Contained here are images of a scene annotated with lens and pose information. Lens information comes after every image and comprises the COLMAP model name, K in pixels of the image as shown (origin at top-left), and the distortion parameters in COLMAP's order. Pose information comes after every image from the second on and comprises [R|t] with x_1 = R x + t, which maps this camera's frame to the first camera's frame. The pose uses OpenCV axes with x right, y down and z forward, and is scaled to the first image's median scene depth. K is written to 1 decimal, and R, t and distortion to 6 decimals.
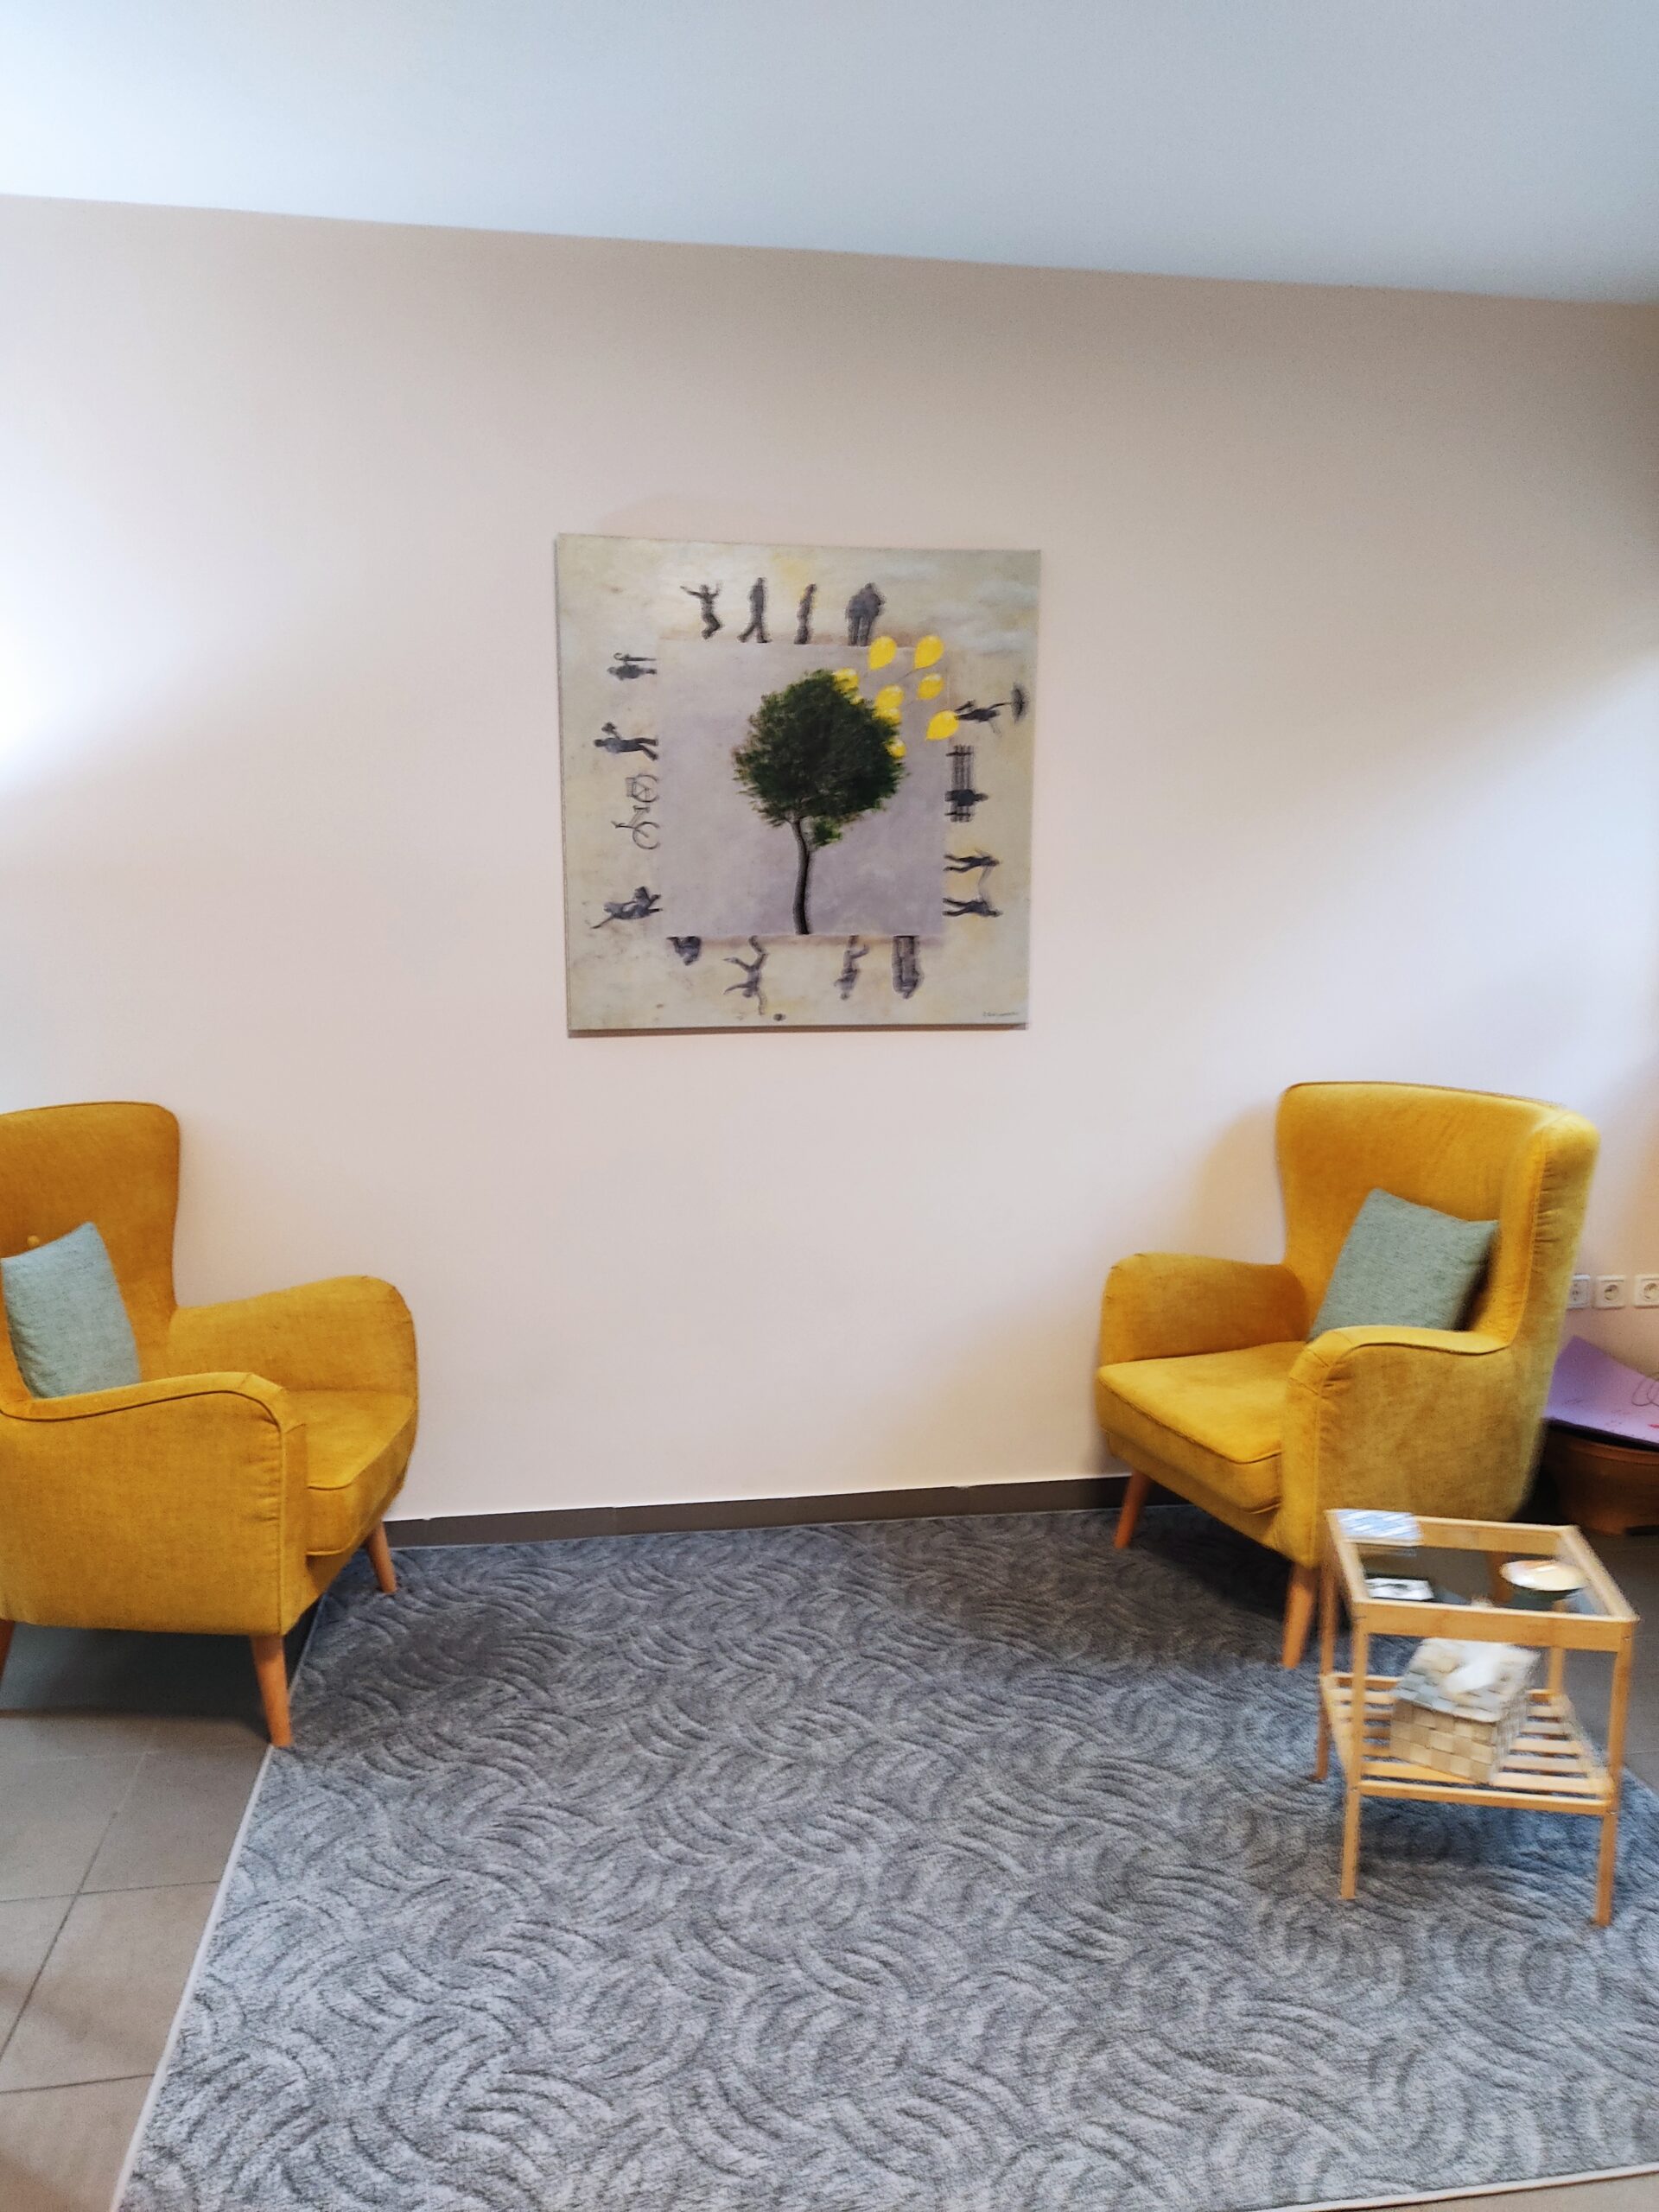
lens RADIAL K [[1678.4, 0, 843.2], [0, 1678.4, 1104.6], [0, 0, 1]] dist [0.033281, -0.012305]
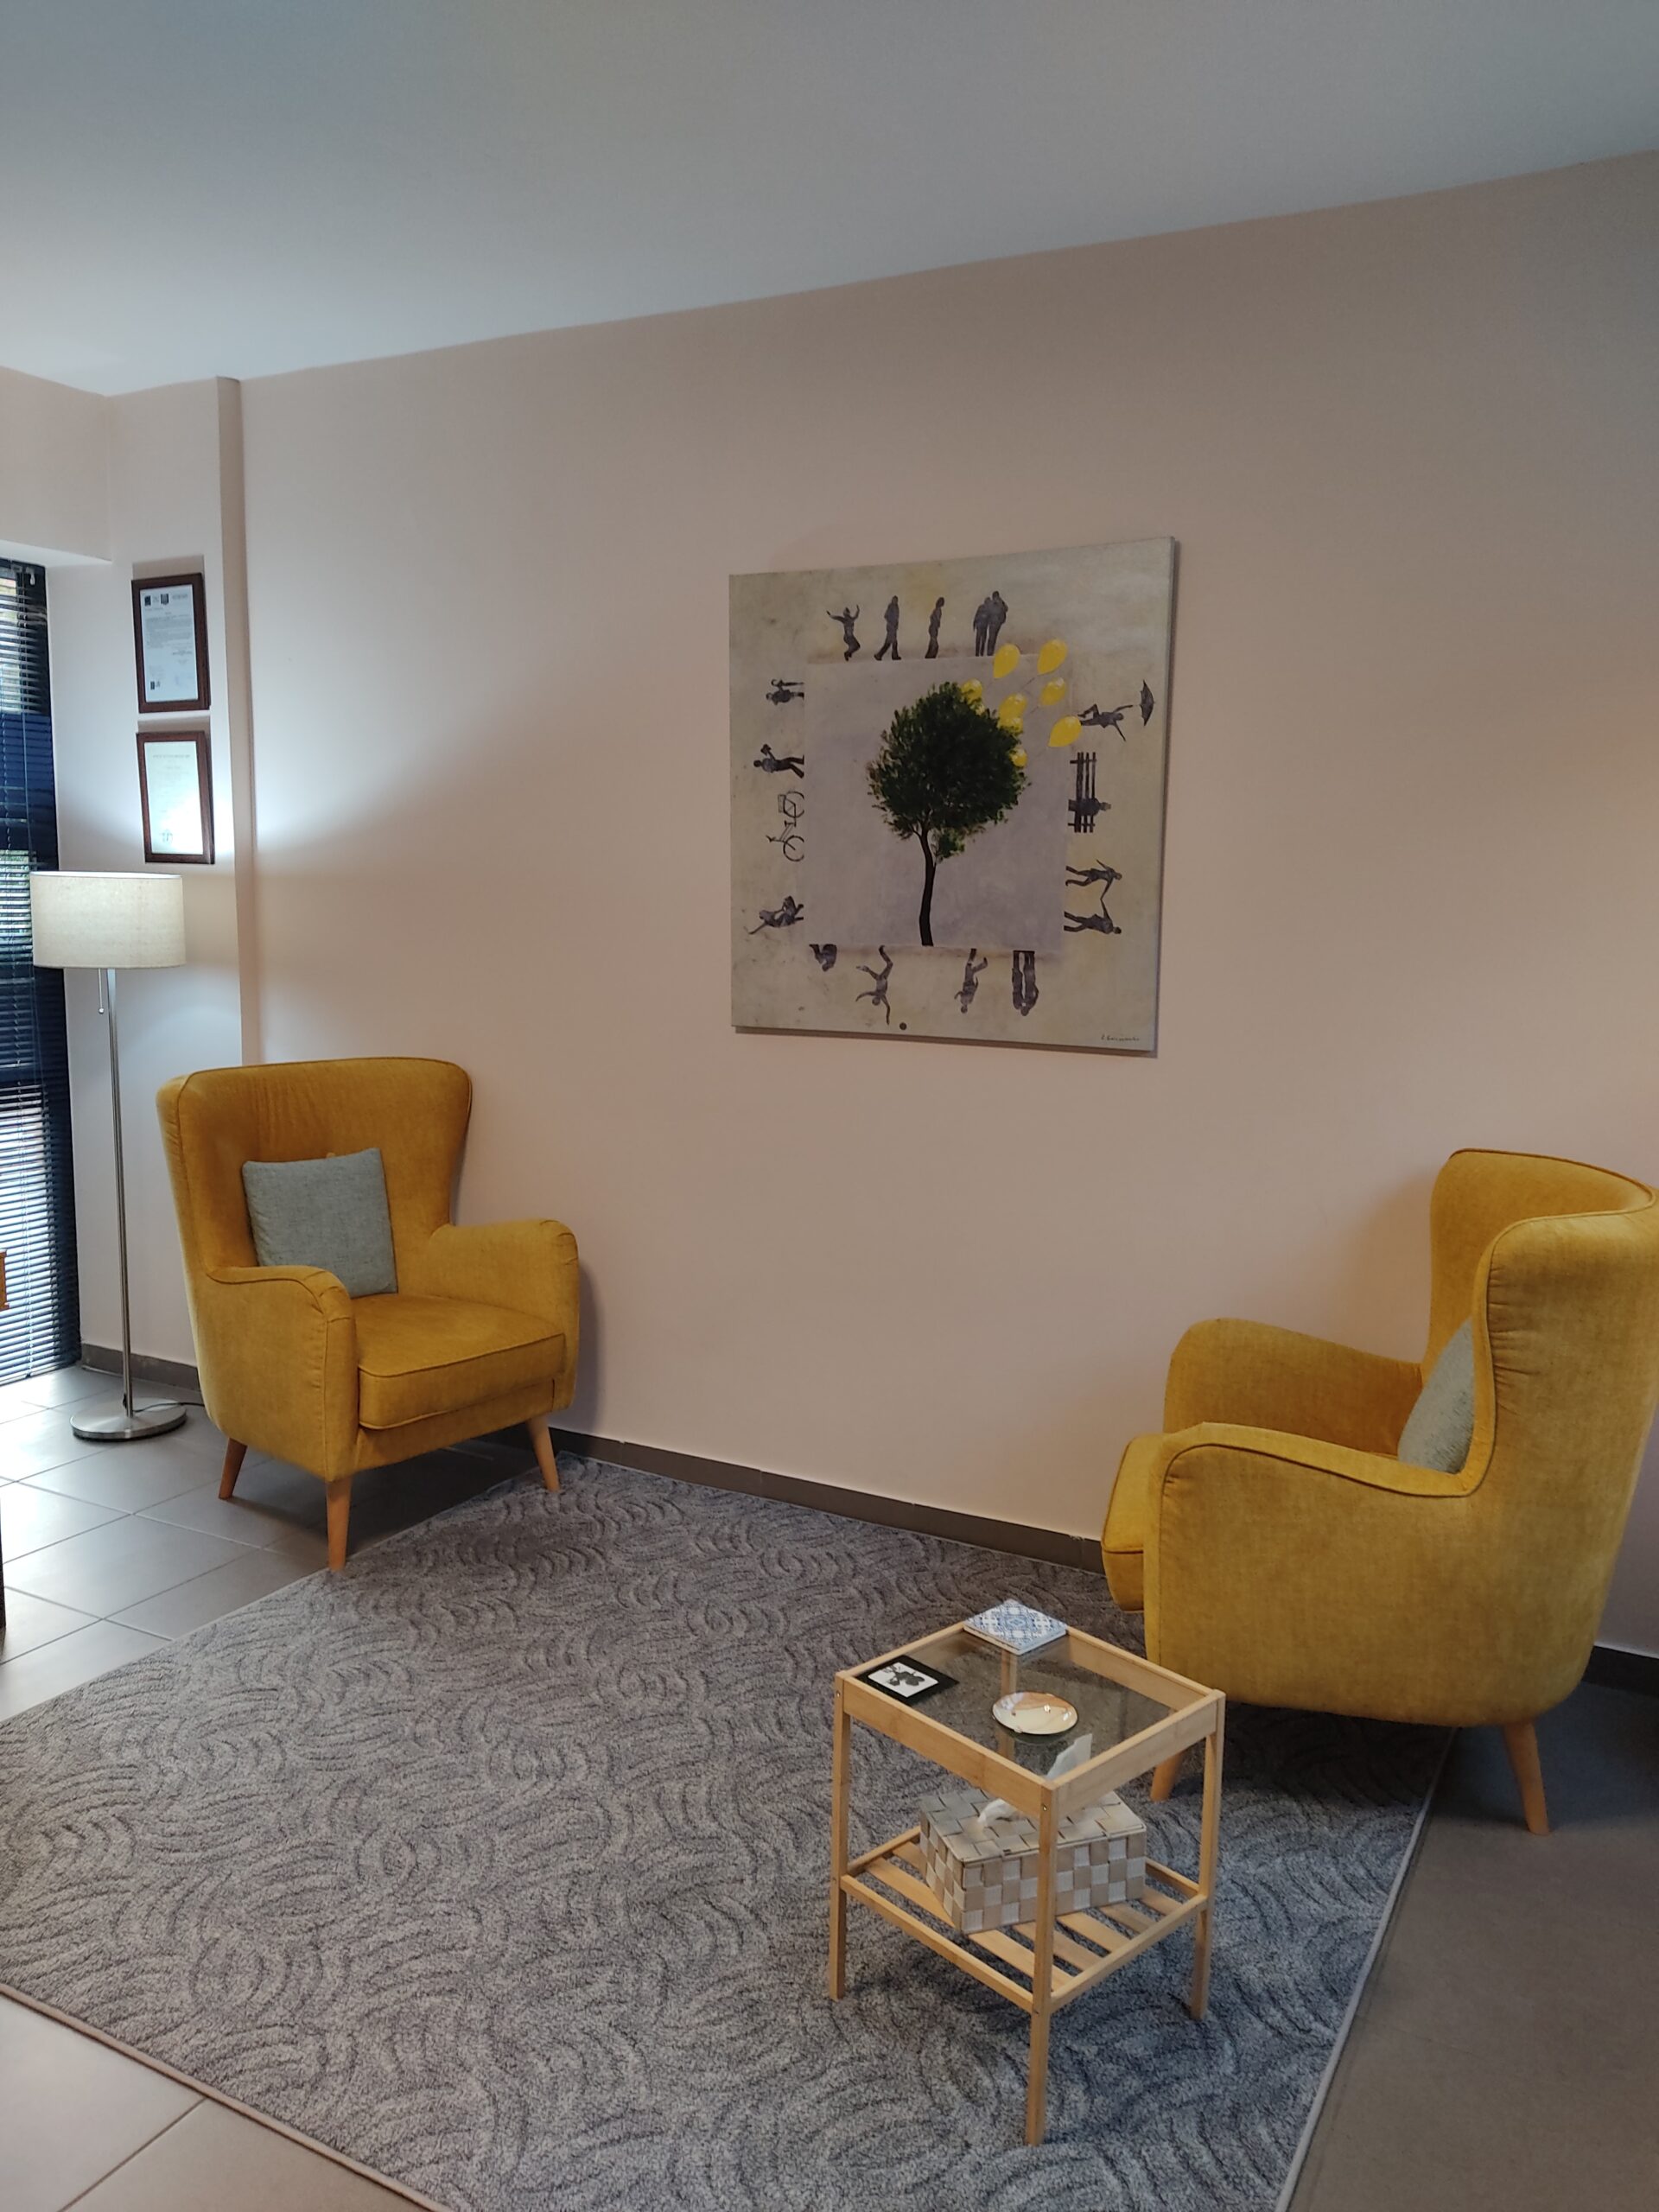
lens RADIAL K [[1678.4, 0, 844.8], [0, 1678.4, 1108.1], [0, 0, 1]] dist [0.033281, -0.012305]
pose [[0.790539, 0.091118, -0.605595, 0.566161], [-0.094820, 0.995156, 0.025954, -0.026372], [0.605026, 0.036905, 0.795350, 0.175283]]
